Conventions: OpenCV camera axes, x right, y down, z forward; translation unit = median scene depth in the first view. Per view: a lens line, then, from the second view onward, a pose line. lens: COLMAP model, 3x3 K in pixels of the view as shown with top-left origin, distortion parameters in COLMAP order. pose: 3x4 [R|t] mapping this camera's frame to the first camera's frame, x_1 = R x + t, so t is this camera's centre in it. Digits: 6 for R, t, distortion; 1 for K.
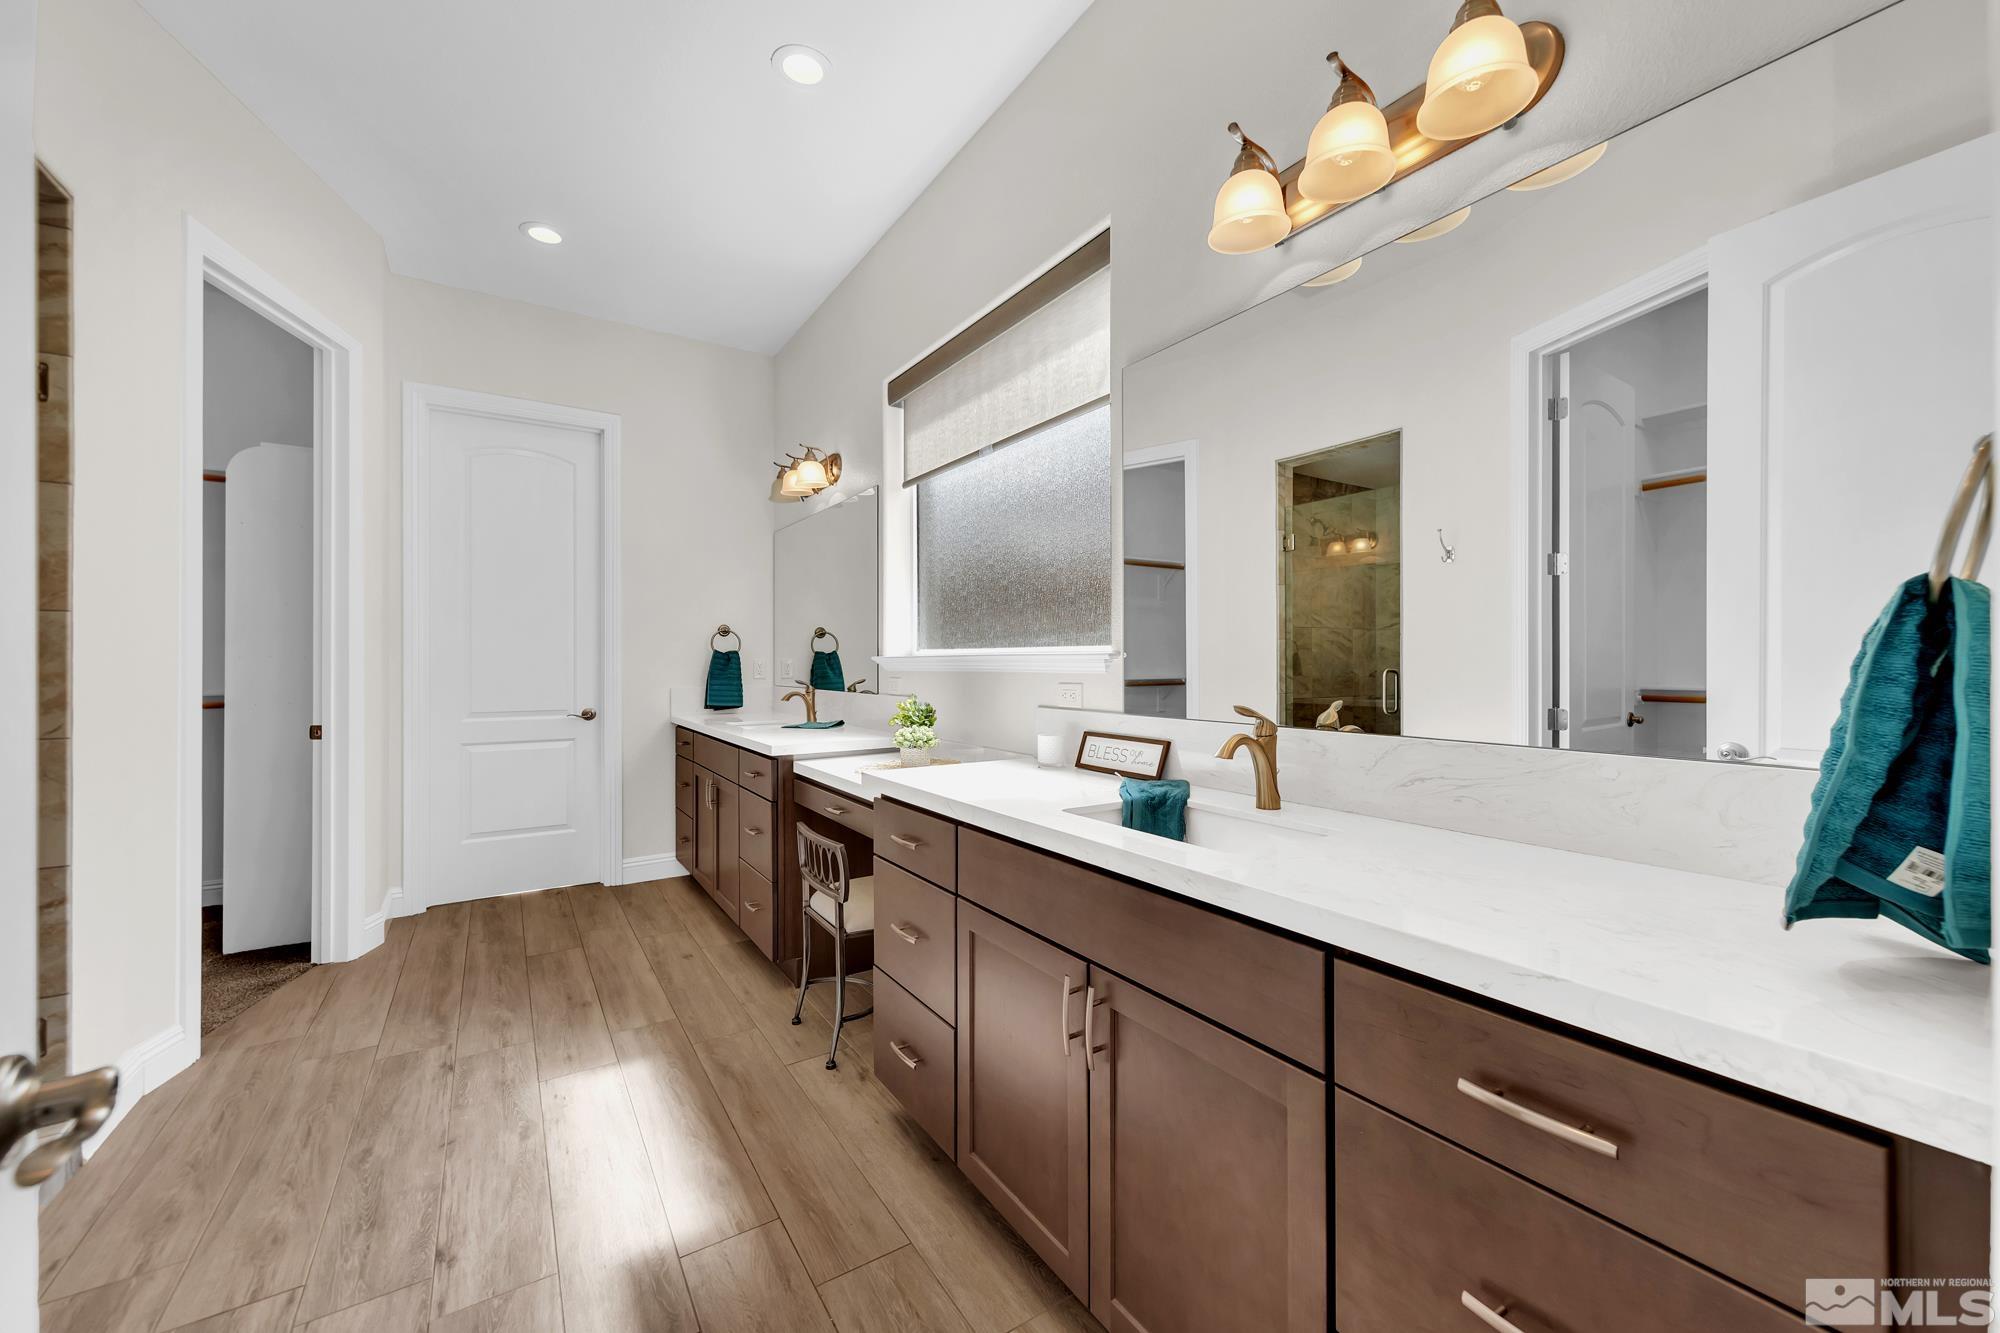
lens RADIAL K [[783.4, 0, 1018.5], [0, 783.4, 660.4], [0, 0, 1]] dist [0.005588, -0.000522]
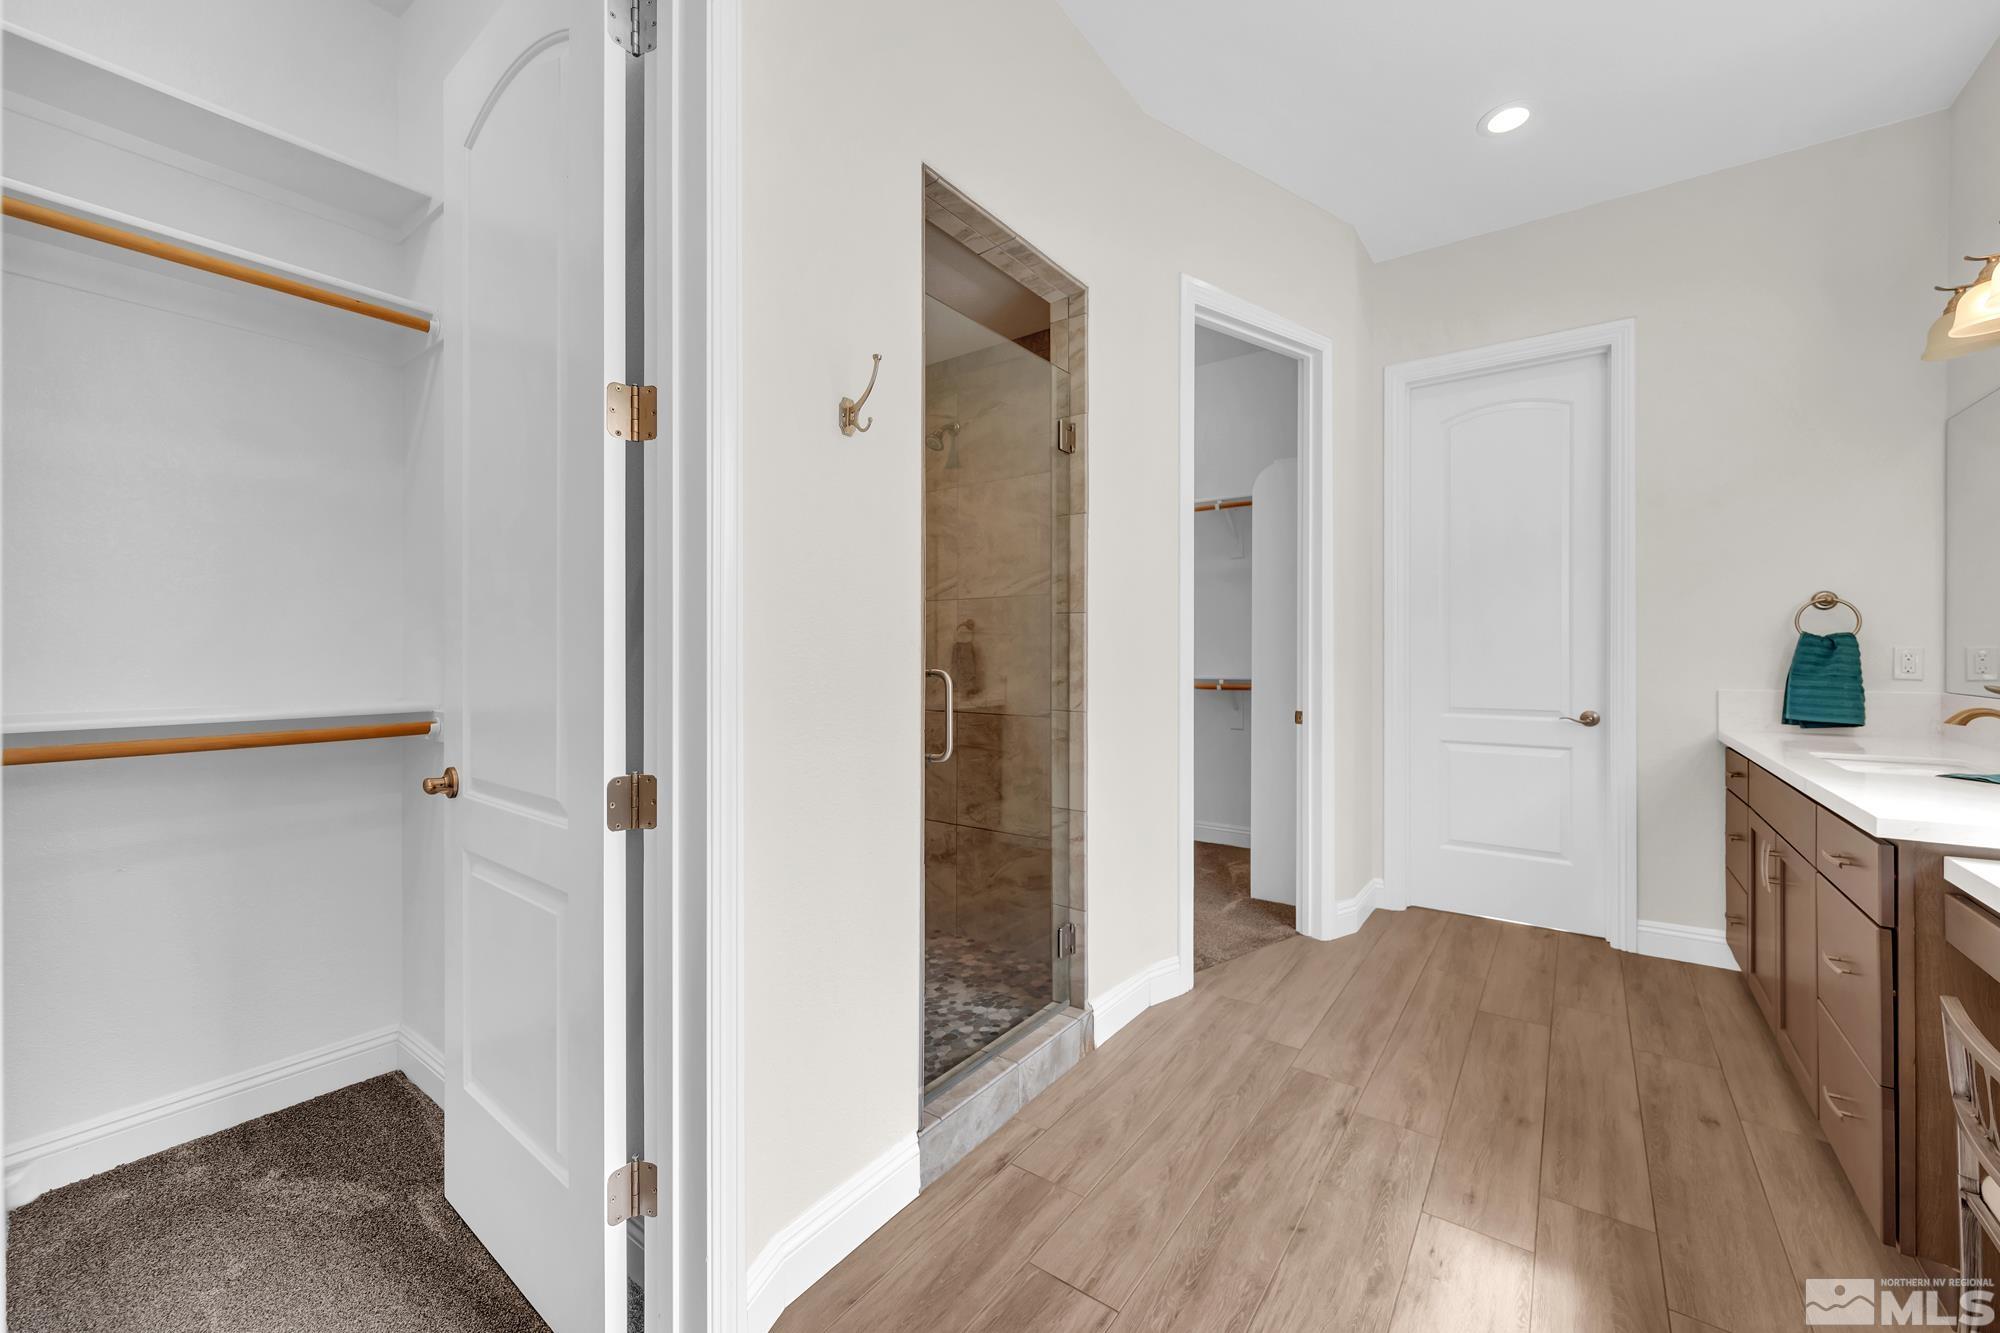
lens RADIAL K [[783.4, 0, 1013.7], [0, 783.4, 652.7], [0, 0, 1]] dist [0.005588, -0.000522]
pose [[0.358381, 0.001472, -0.933574, -0.037019], [0.002538, 0.999994, 0.002551, -0.000306], [0.933572, -0.003284, 0.358375, 0.280241]]
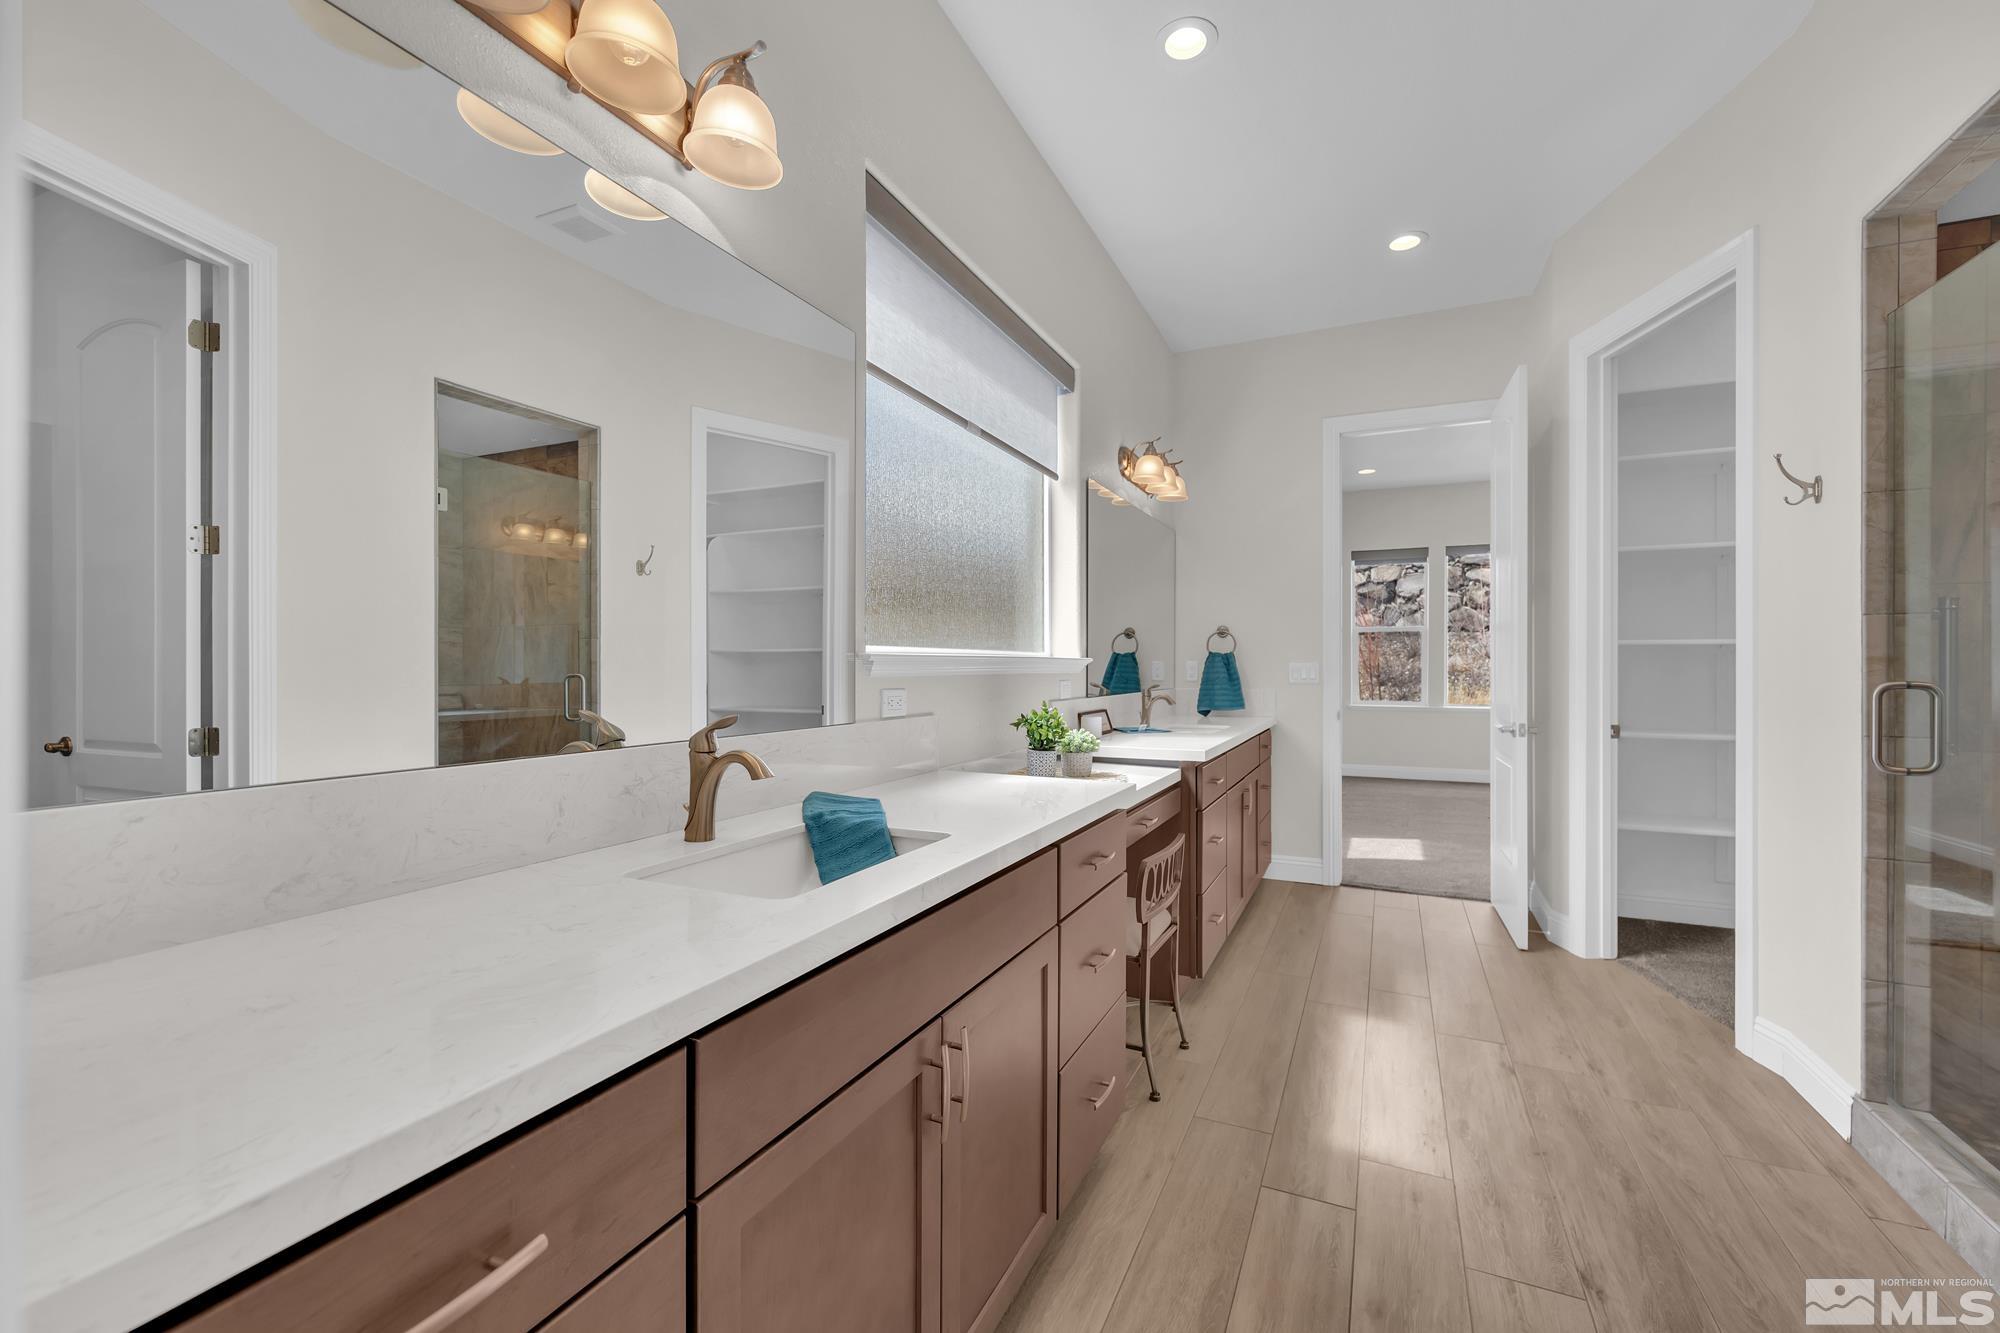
lens RADIAL K [[901.5, 0, 992.8], [0, 901.5, 673.1], [0, 0, 1]] dist [0.008054, -0.001734]
pose [[-0.543468, -0.000927, 0.839430, -0.864301], [0.001463, 0.999997, 0.002051, 0.008458], [-0.839429, 0.002343, -0.543465, 1.450304]]
